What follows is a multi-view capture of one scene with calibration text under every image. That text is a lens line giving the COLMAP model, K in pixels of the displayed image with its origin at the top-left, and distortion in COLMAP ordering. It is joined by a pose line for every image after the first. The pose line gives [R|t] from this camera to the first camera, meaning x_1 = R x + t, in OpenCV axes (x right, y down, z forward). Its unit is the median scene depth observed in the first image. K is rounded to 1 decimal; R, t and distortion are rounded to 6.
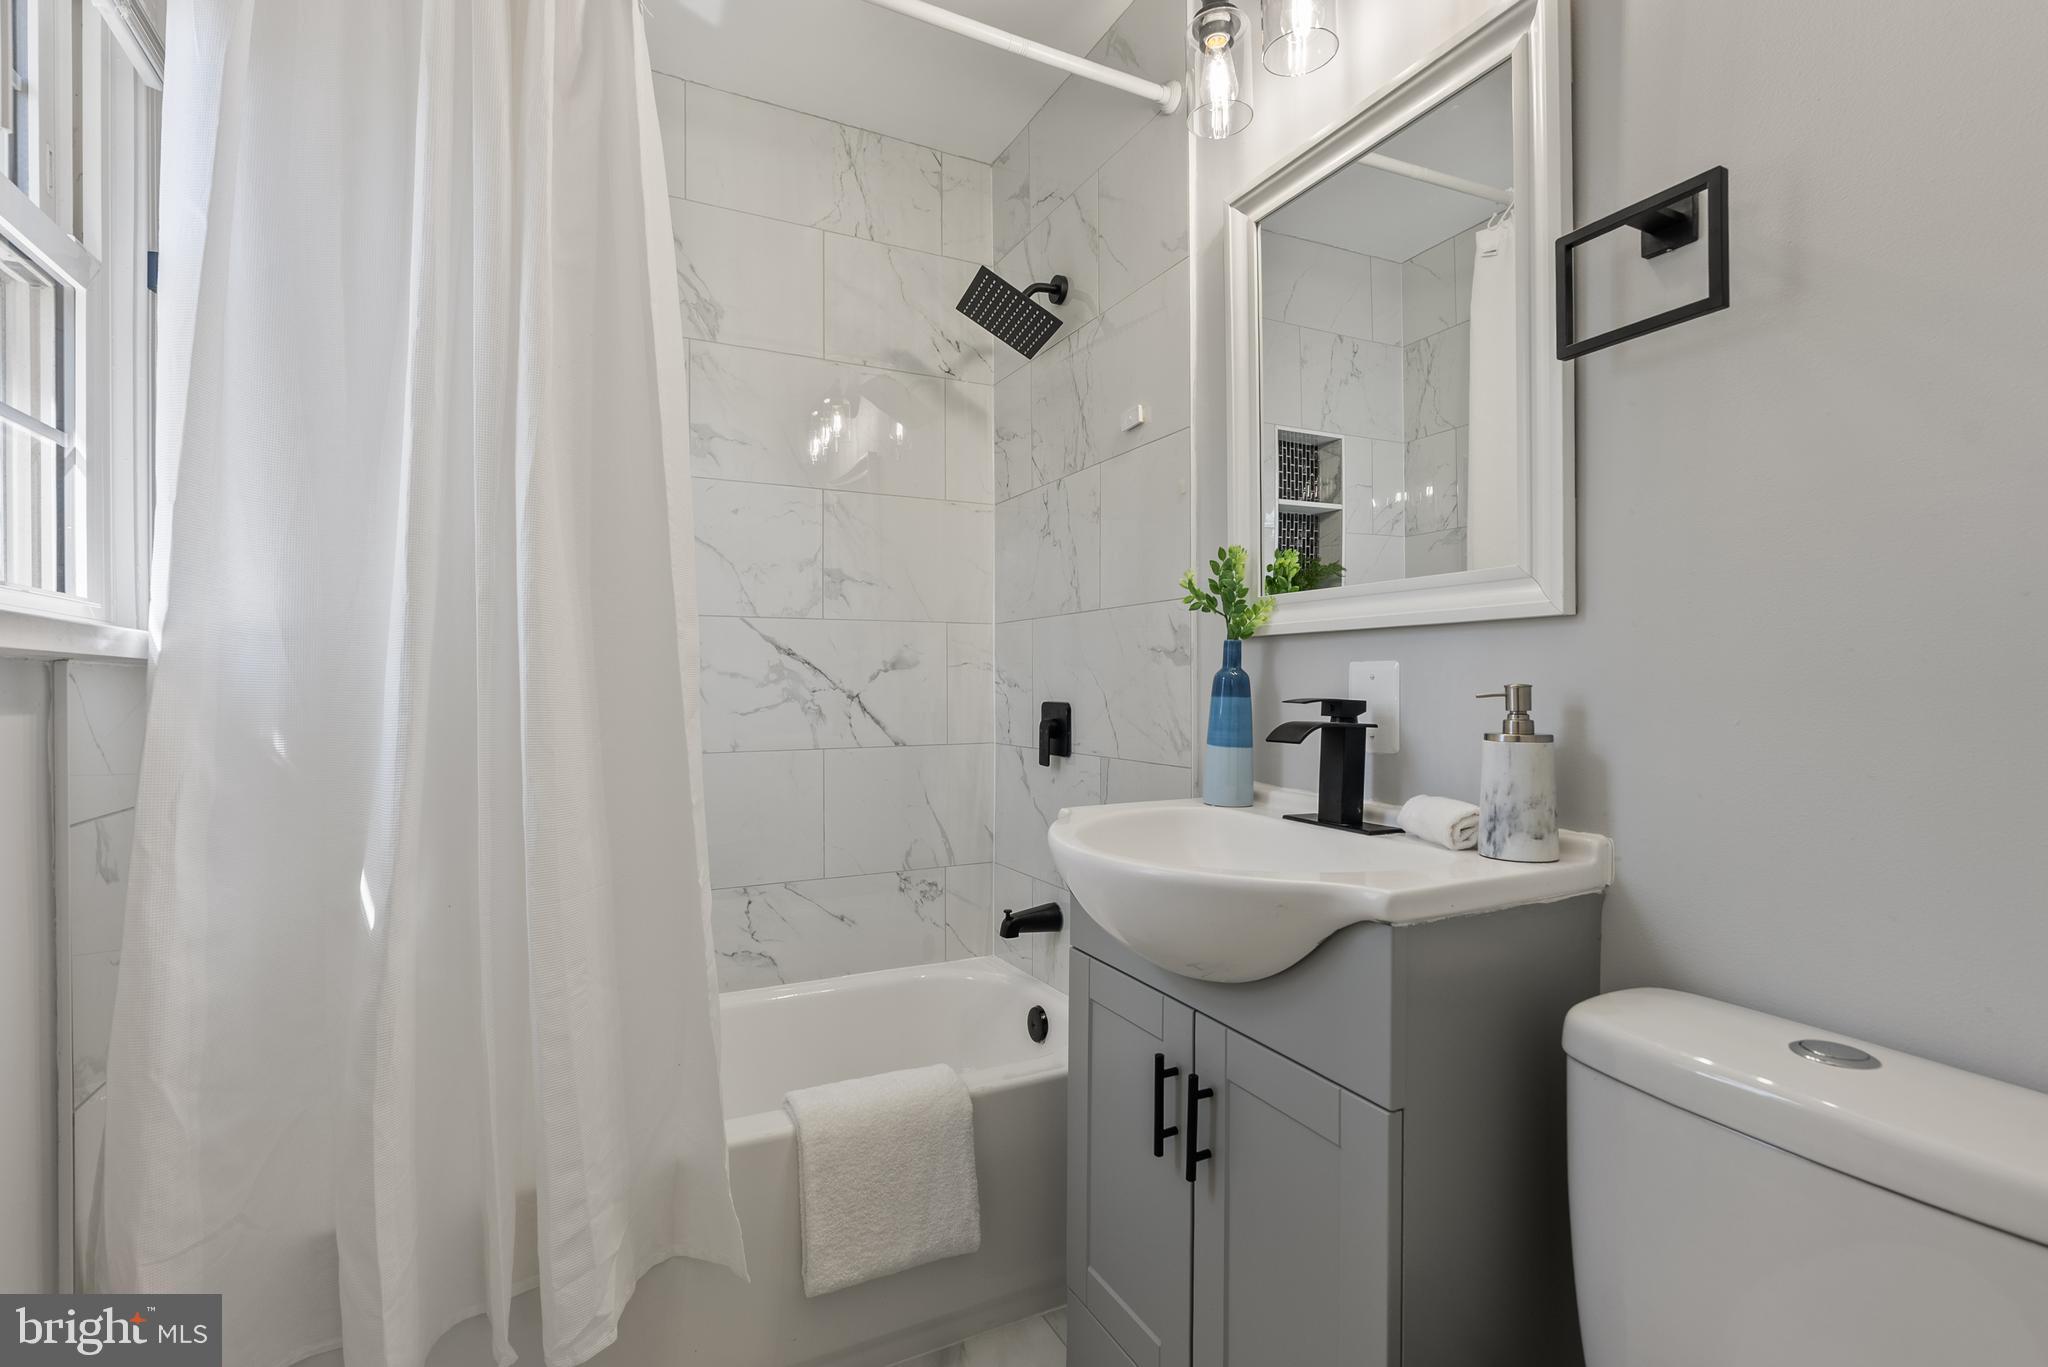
lens RADIAL K [[932.8, 0, 1024.6], [0, 932.8, 682.0], [0, 0, 1]] dist [-0.001511, -0.000385]
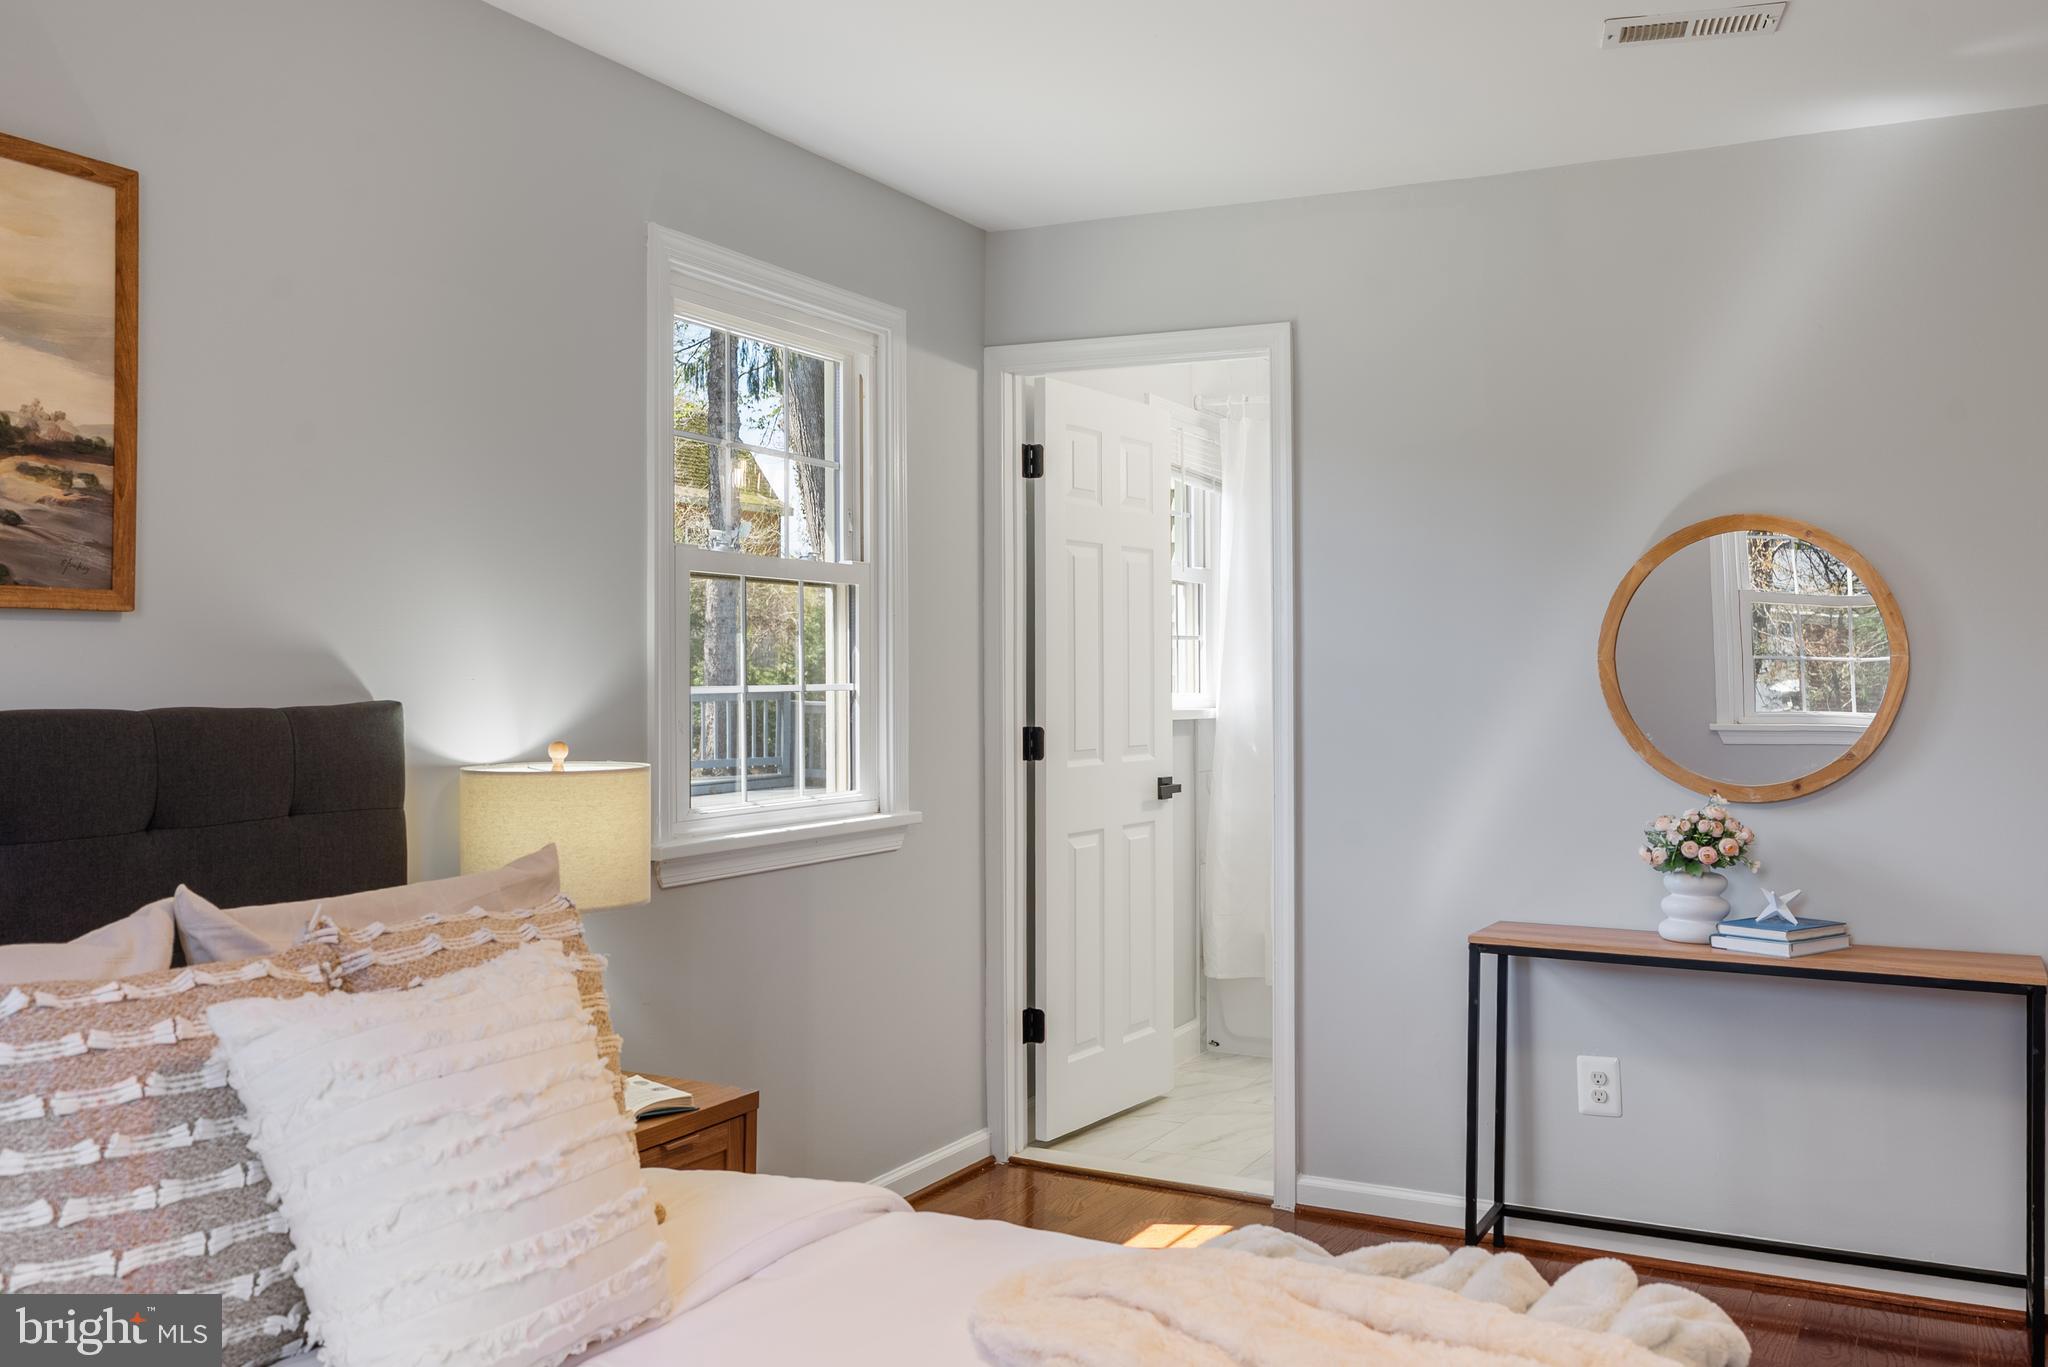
lens RADIAL K [[1772.5, 0, 1021.8], [0, 1772.5, 663.0], [0, 0, 1]] dist [0.007981, 0.010100]
pose [[0.589924, -0.008470, -0.807414, 3.532834], [0.009625, 0.999948, -0.003458, -0.200067], [0.807401, -0.005732, 0.589975, -3.084193]]
